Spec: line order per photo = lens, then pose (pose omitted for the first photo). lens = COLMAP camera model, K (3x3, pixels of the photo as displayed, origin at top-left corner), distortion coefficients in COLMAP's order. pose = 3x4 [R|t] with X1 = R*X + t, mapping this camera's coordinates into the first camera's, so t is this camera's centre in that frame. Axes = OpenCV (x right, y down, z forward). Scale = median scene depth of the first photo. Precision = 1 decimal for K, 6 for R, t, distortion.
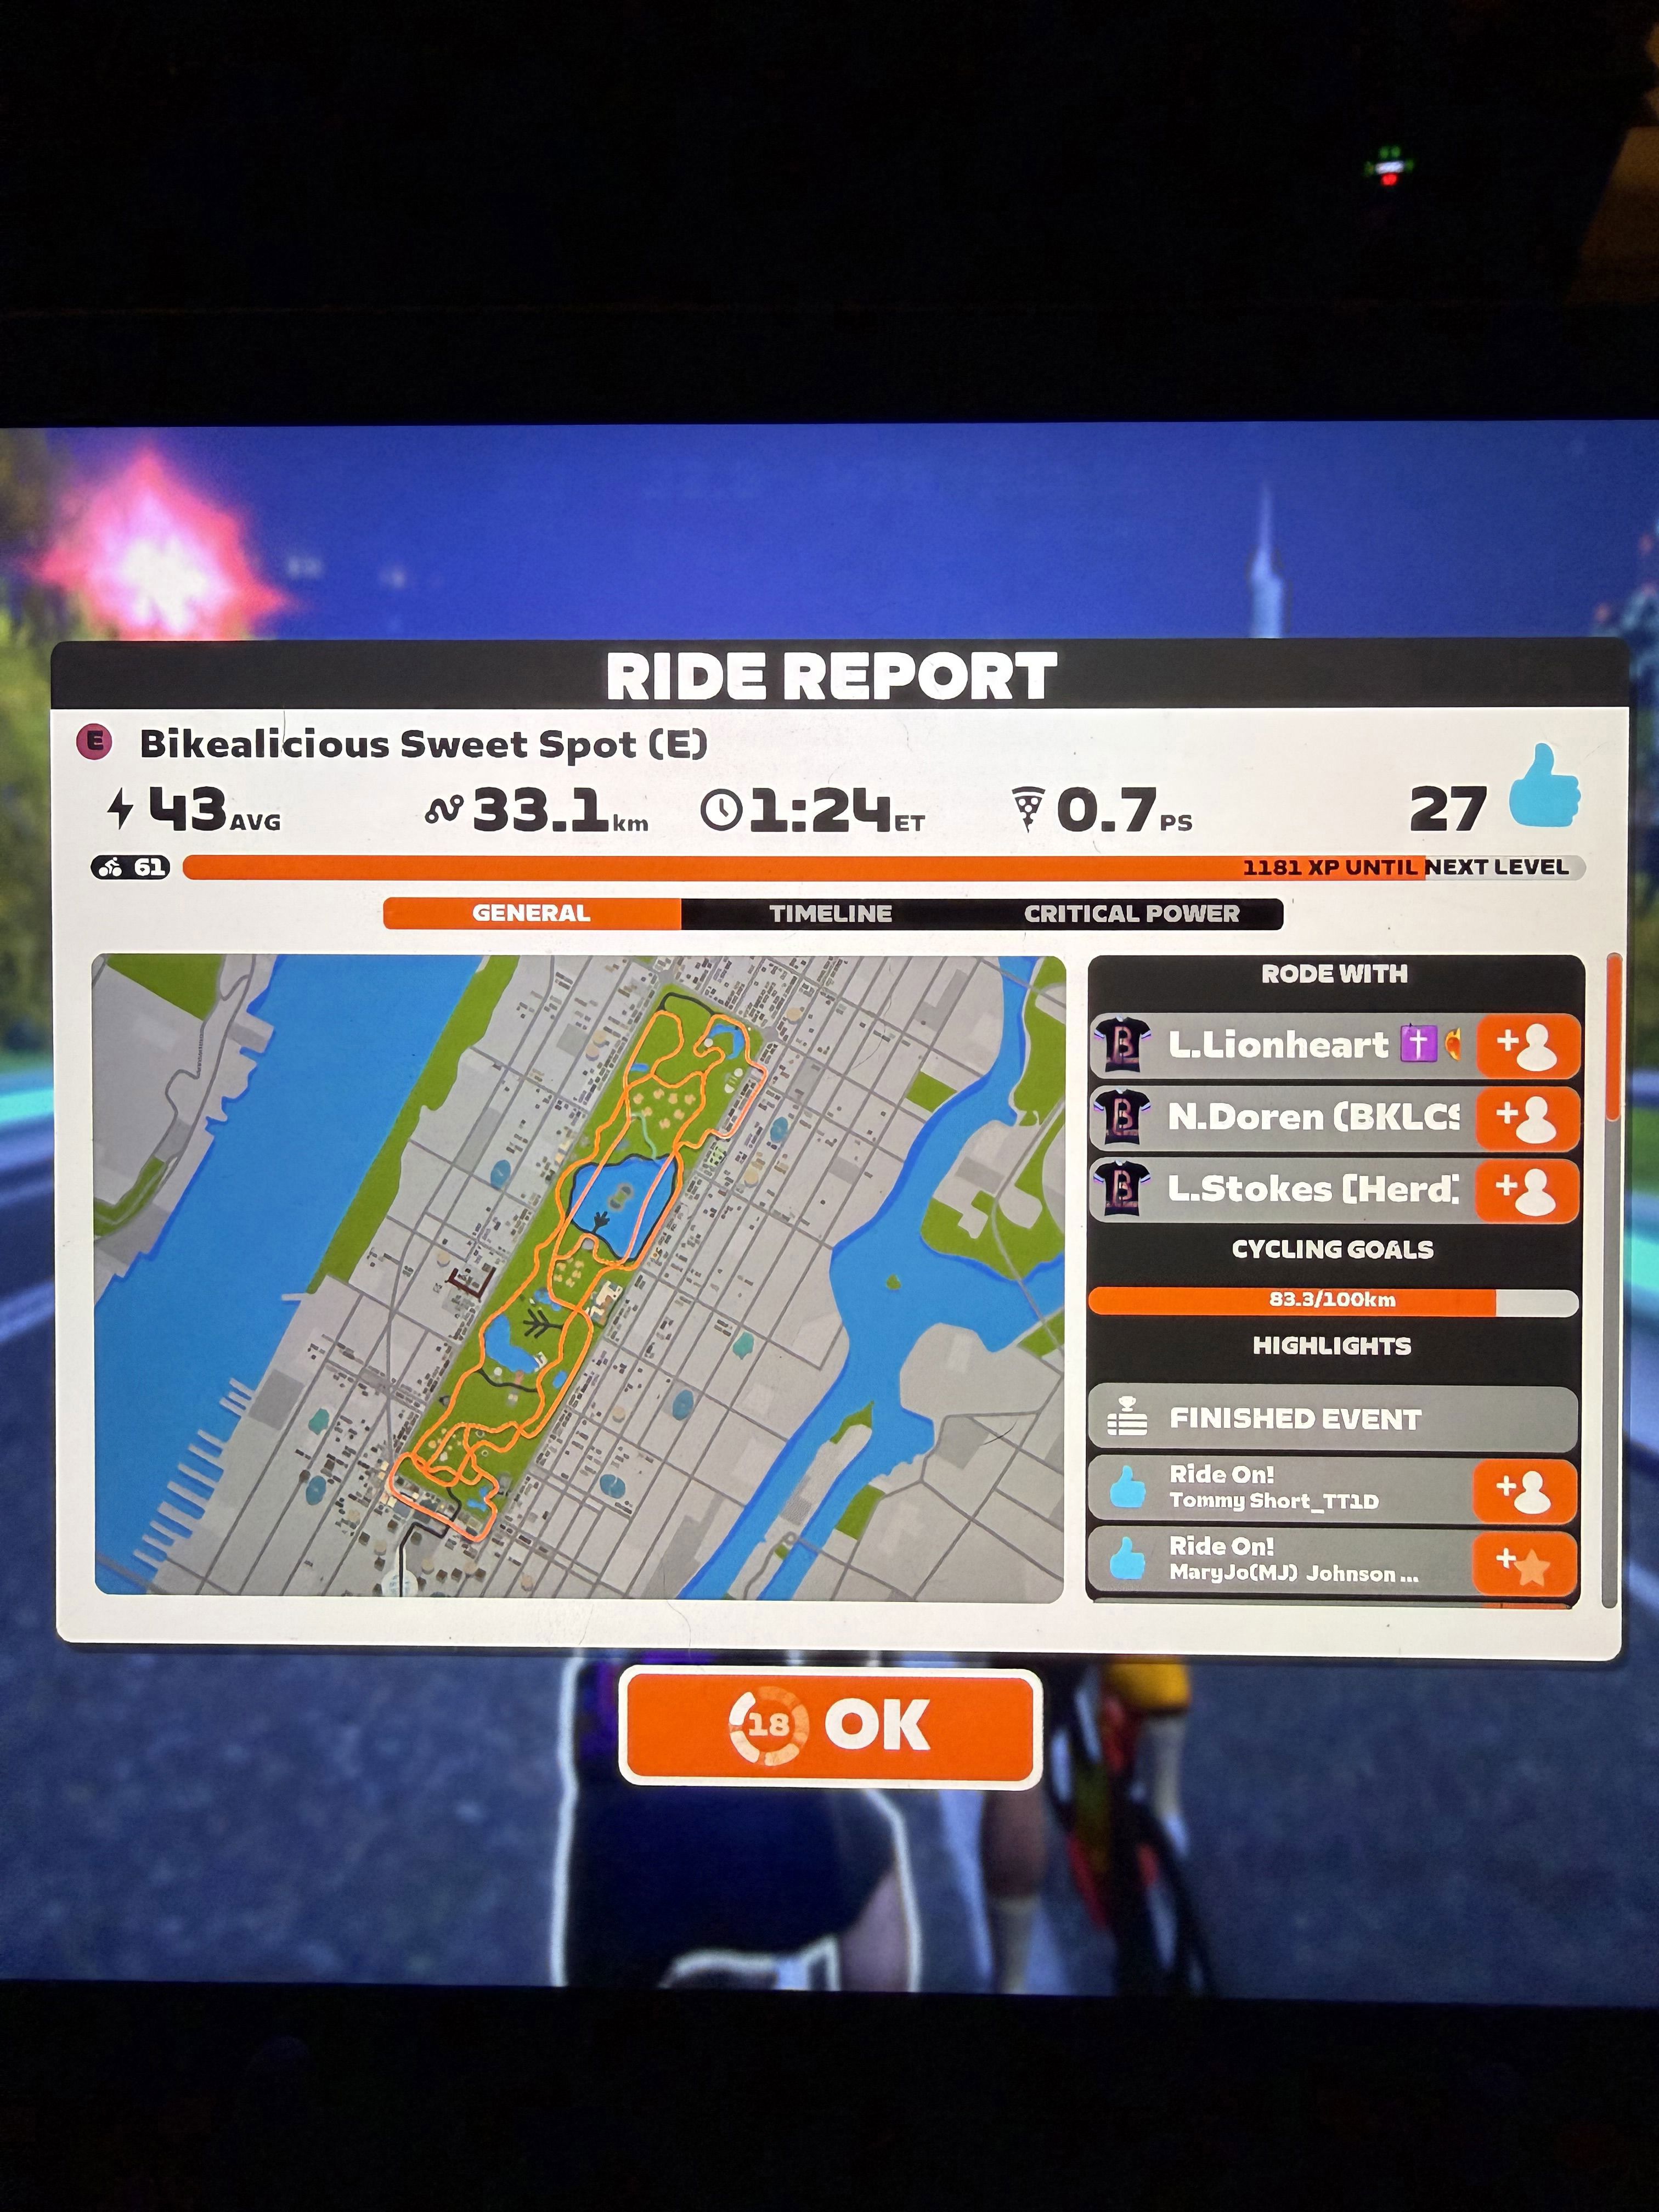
lens RADIAL K [[1660.0, 0, 830.4], [0, 1660.0, 1074.3], [0, 0, 1]] dist [0.007033, -0.003999]
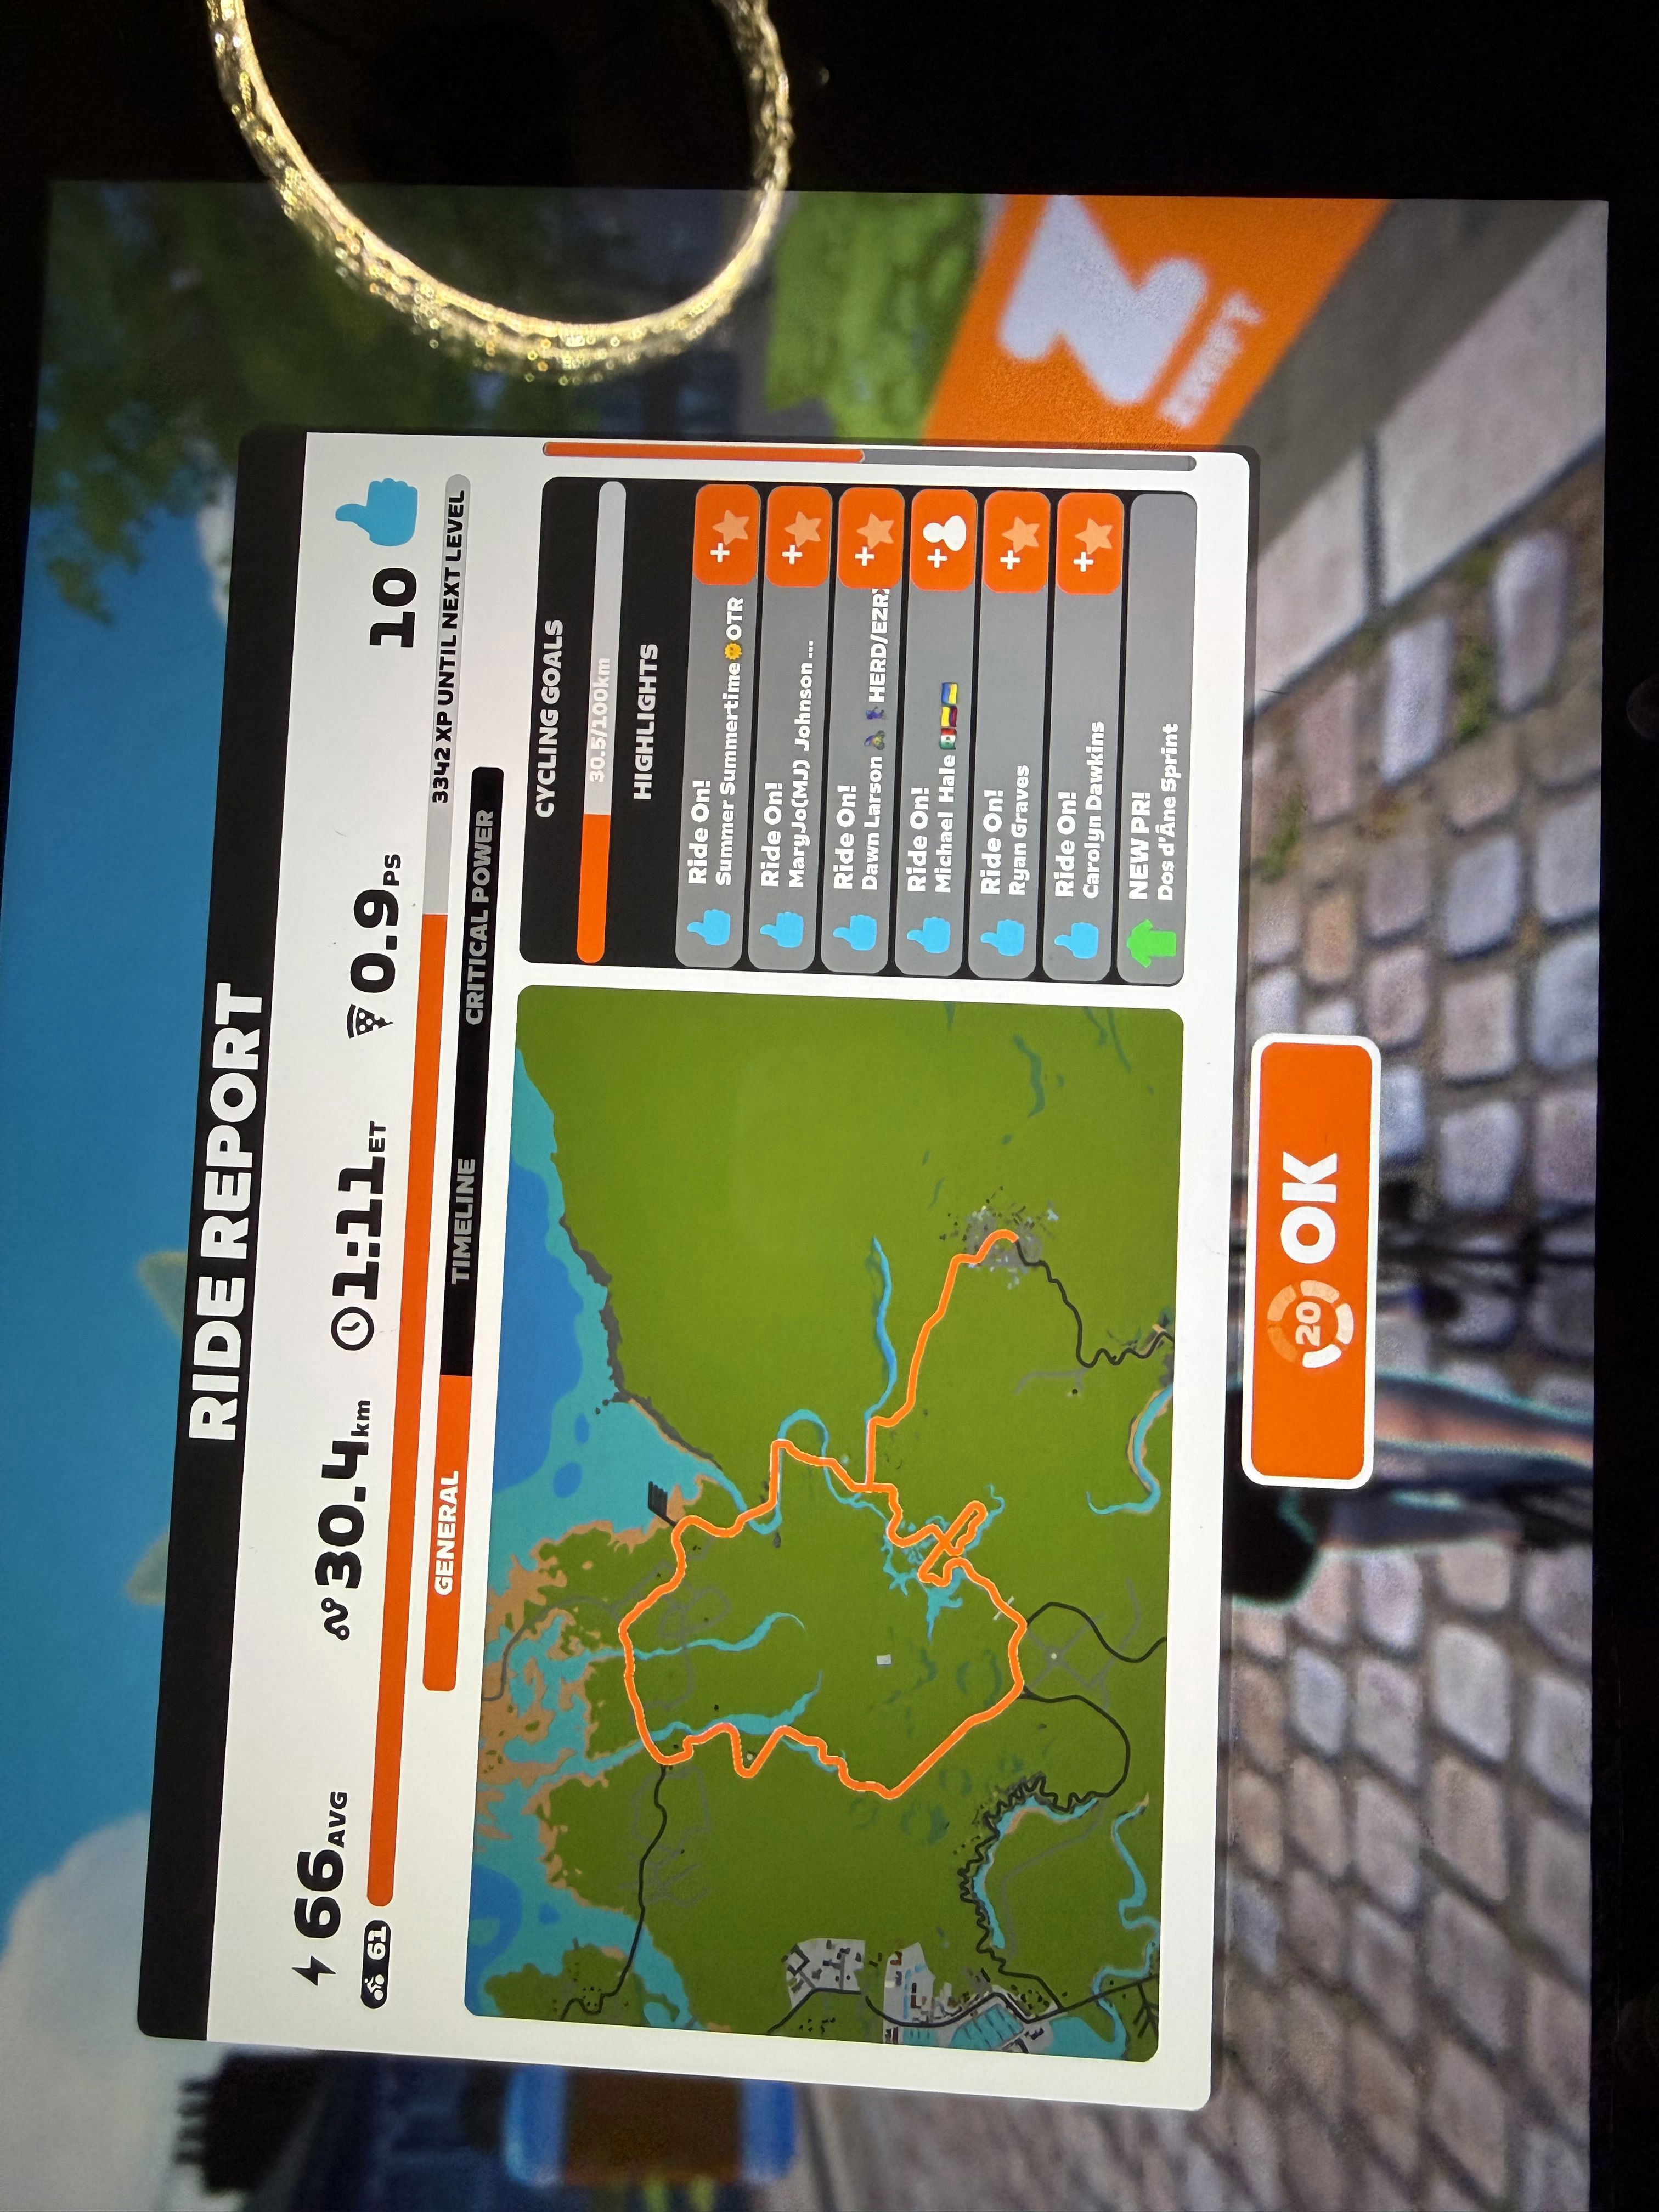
lens RADIAL K [[1717.1, 0, 831.7], [0, 1717.1, 1100.2], [0, 0, 1]] dist [-0.009548, 0.065654]
pose [[0.044958, -0.995723, 0.080716, -0.000461], [0.997010, 0.039639, -0.066337, 0.186733], [0.062854, 0.083457, 0.994527, 0.003088]]
